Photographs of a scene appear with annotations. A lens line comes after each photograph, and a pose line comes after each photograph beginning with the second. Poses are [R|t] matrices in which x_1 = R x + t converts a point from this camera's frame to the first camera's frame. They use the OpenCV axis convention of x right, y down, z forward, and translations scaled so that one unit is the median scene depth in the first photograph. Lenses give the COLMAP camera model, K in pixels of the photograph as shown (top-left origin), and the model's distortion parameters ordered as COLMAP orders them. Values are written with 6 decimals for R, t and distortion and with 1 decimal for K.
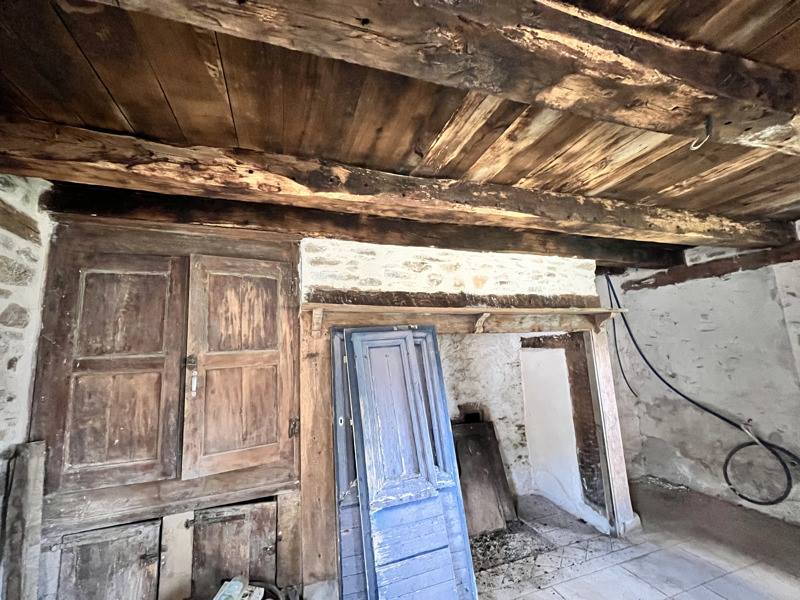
lens RADIAL K [[329.1, 0, 398.1], [0, 329.1, 299.1], [0, 0, 1]] dist [-0.001905, -0.001786]
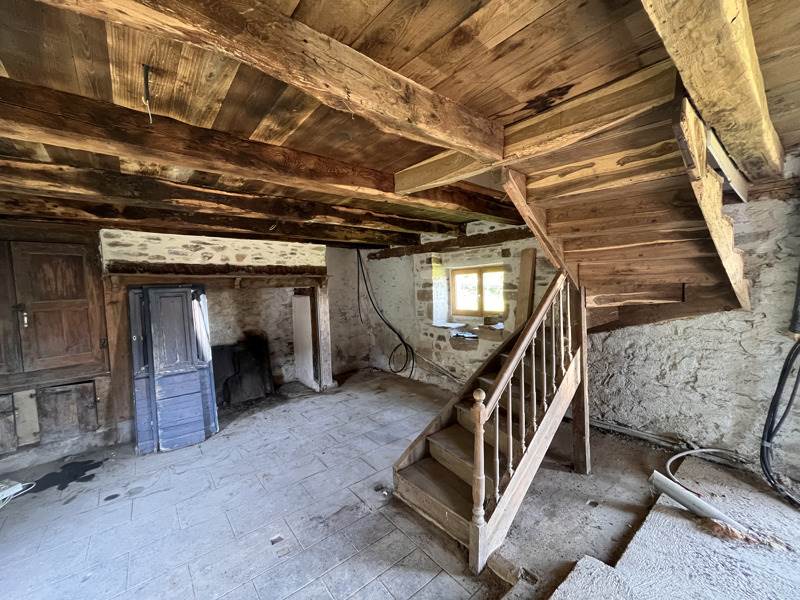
lens RADIAL K [[329.1, 0, 403.1], [0, 329.1, 301.1], [0, 0, 1]] dist [-0.001905, -0.001786]
pose [[0.926970, -0.004100, 0.375114, 0.473899], [-0.066759, 0.982176, 0.175707, -0.226483], [-0.369149, -0.187917, 0.910174, -1.057582]]
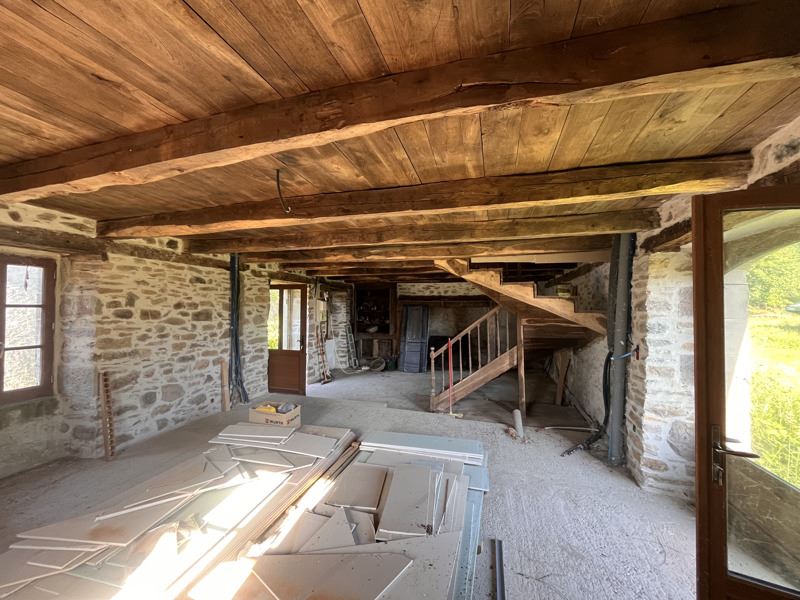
lens RADIAL K [[329.1, 0, 403.1], [0, 329.1, 301.7], [0, 0, 1]] dist [-0.001905, -0.001786]
pose [[0.828966, 0.031933, -0.558386, 2.165514], [0.051357, 0.989805, 0.132849, -0.518960], [0.556936, -0.138804, 0.818875, -2.462647]]
